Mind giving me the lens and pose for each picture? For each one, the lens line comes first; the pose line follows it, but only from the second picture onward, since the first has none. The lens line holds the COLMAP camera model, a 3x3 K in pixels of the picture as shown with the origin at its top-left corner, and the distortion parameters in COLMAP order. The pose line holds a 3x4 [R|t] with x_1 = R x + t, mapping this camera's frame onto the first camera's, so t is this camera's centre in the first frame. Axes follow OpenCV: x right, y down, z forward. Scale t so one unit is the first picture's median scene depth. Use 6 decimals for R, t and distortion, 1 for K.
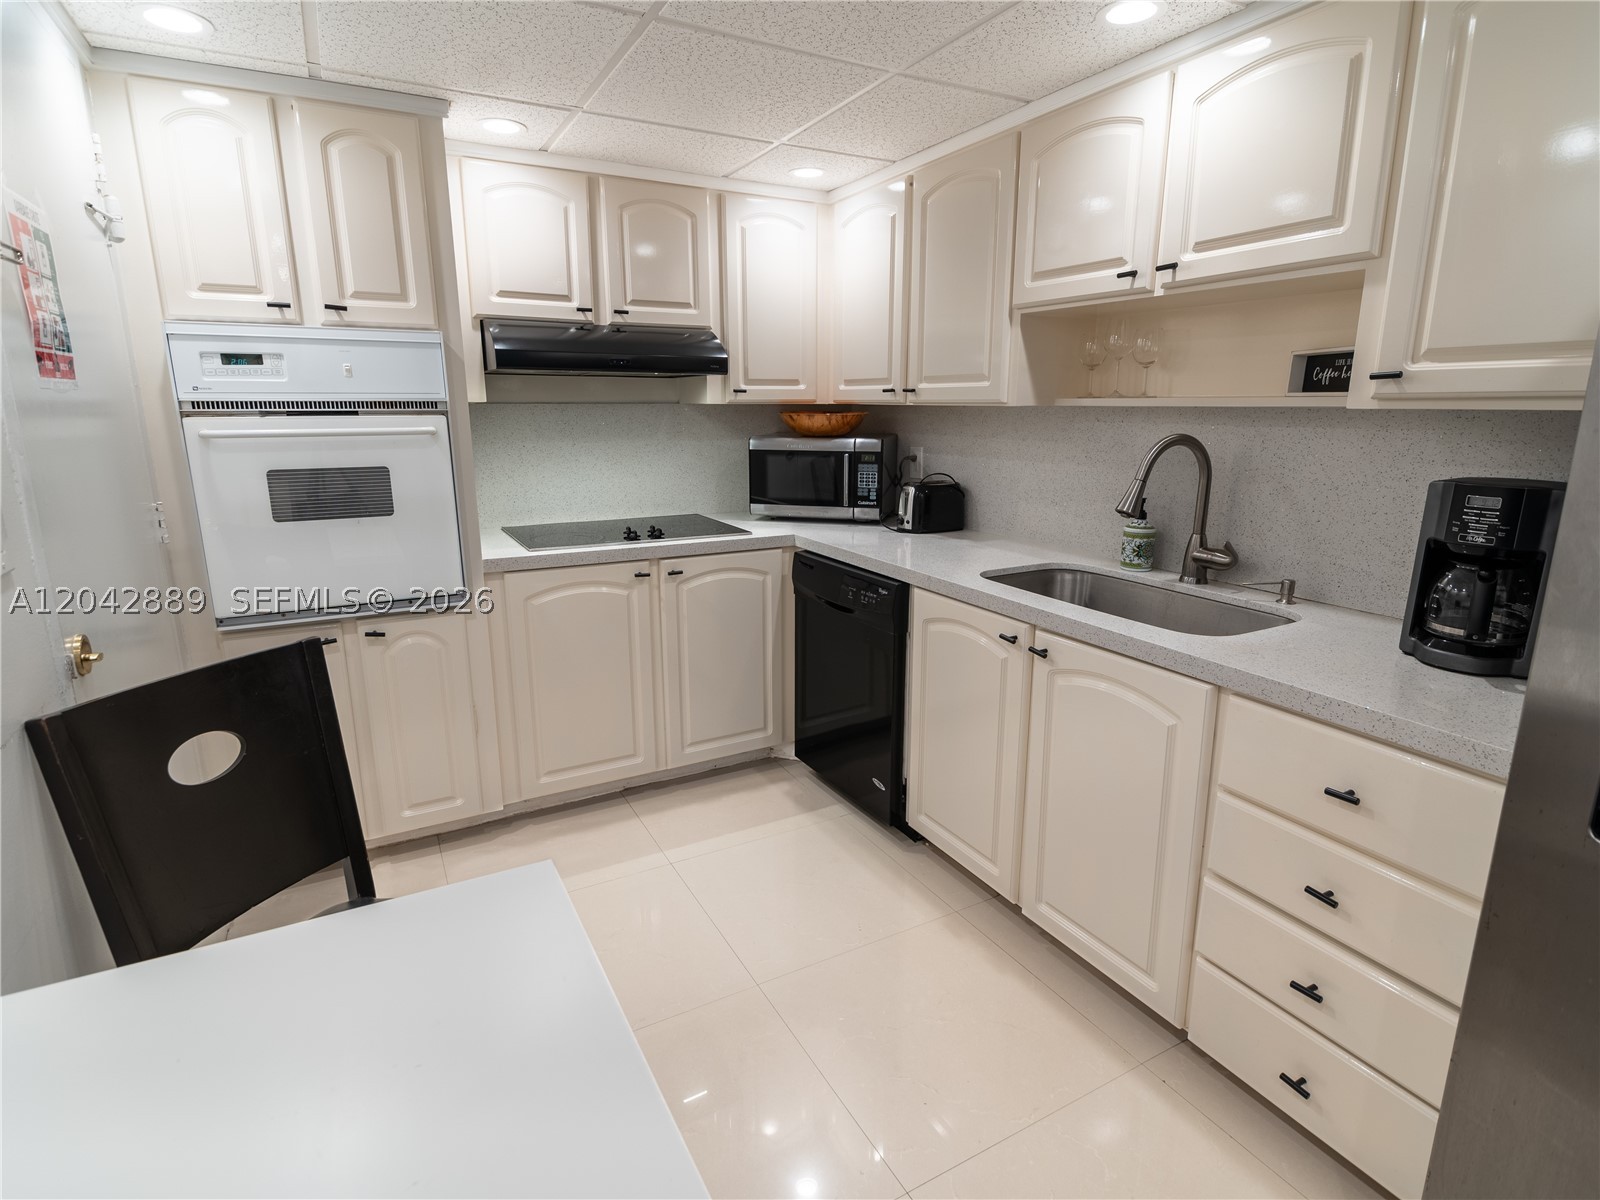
lens RADIAL K [[809.9, 0, 785.2], [0, 809.9, 603.3], [0, 0, 1]] dist [0.019954, -0.016617]
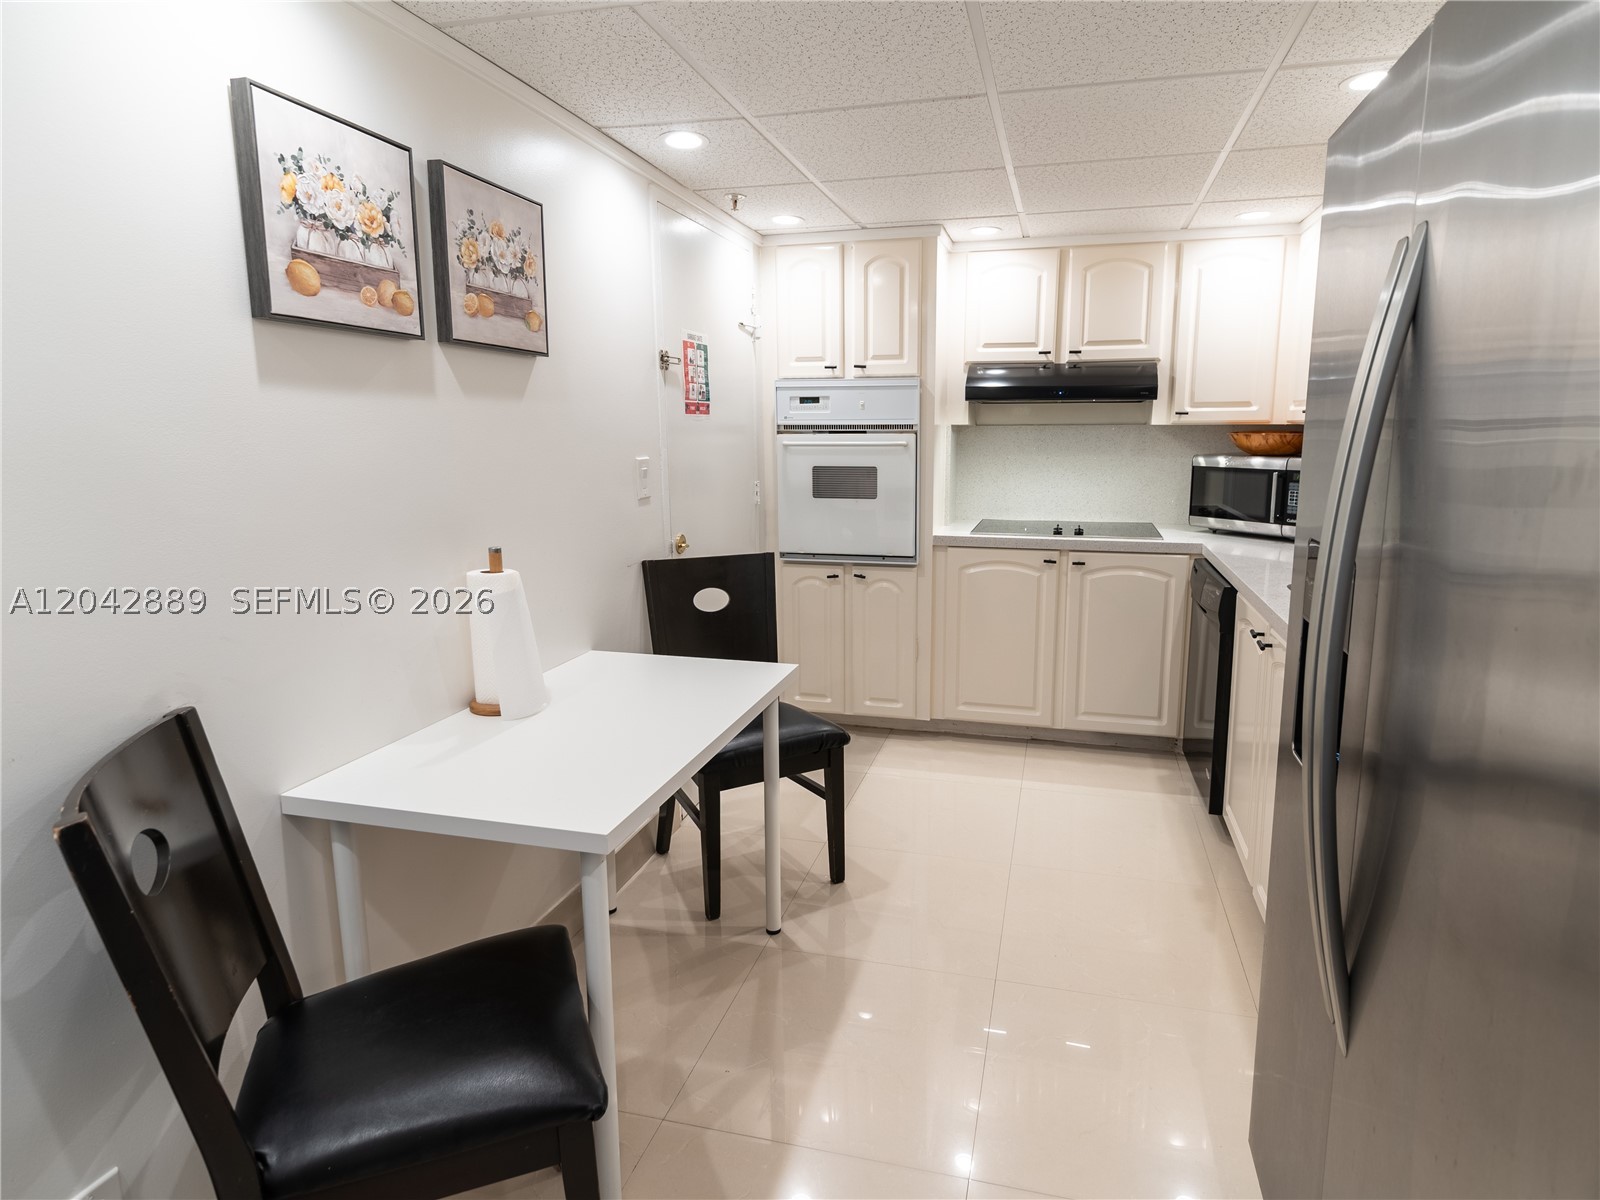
lens RADIAL K [[832.4, 0, 835.7], [0, 832.4, 600.8], [0, 0, 1]] dist [0.024163, -0.016743]
pose [[0.739129, 0.136224, -0.659645, 0.432014], [-0.159029, 0.986941, 0.025623, 0.044122], [0.654521, 0.085964, 0.751141, -0.172888]]
